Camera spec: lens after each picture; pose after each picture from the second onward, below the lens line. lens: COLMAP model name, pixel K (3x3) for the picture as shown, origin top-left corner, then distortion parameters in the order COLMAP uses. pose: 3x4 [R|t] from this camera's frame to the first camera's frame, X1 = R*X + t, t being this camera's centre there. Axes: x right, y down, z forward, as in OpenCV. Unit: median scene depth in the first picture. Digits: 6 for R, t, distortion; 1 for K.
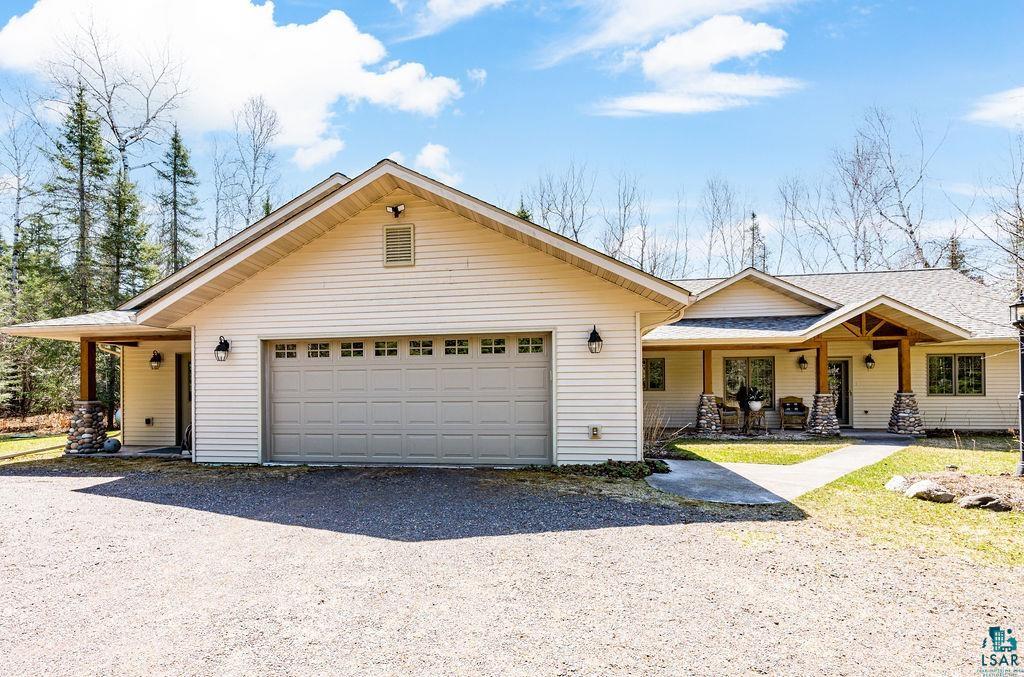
lens RADIAL K [[518.1, 0, 511.9], [0, 518.1, 398.9], [0, 0, 1]] dist [0.002827, 0.000554]
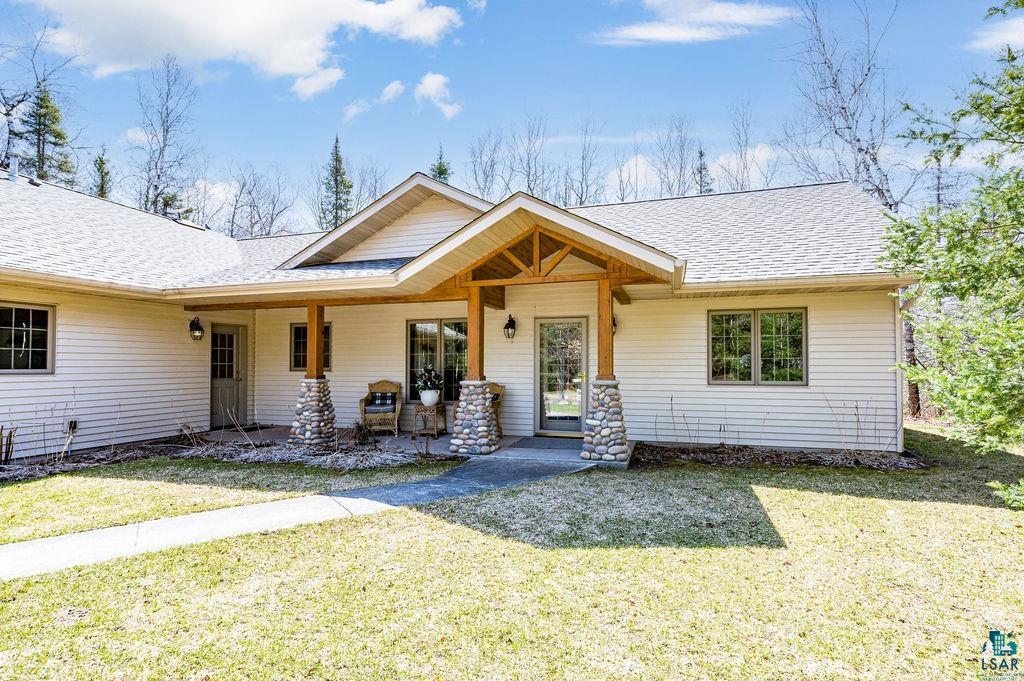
lens RADIAL K [[540.8, 0, 508.7], [0, 540.8, 339.2], [0, 0, 1]] dist [-0.001448, 0.001265]
pose [[0.991539, 0.001742, -0.129799, 0.581803], [-0.011466, 0.997177, -0.074205, -0.009732], [0.129303, 0.075066, 0.988760, 0.335970]]
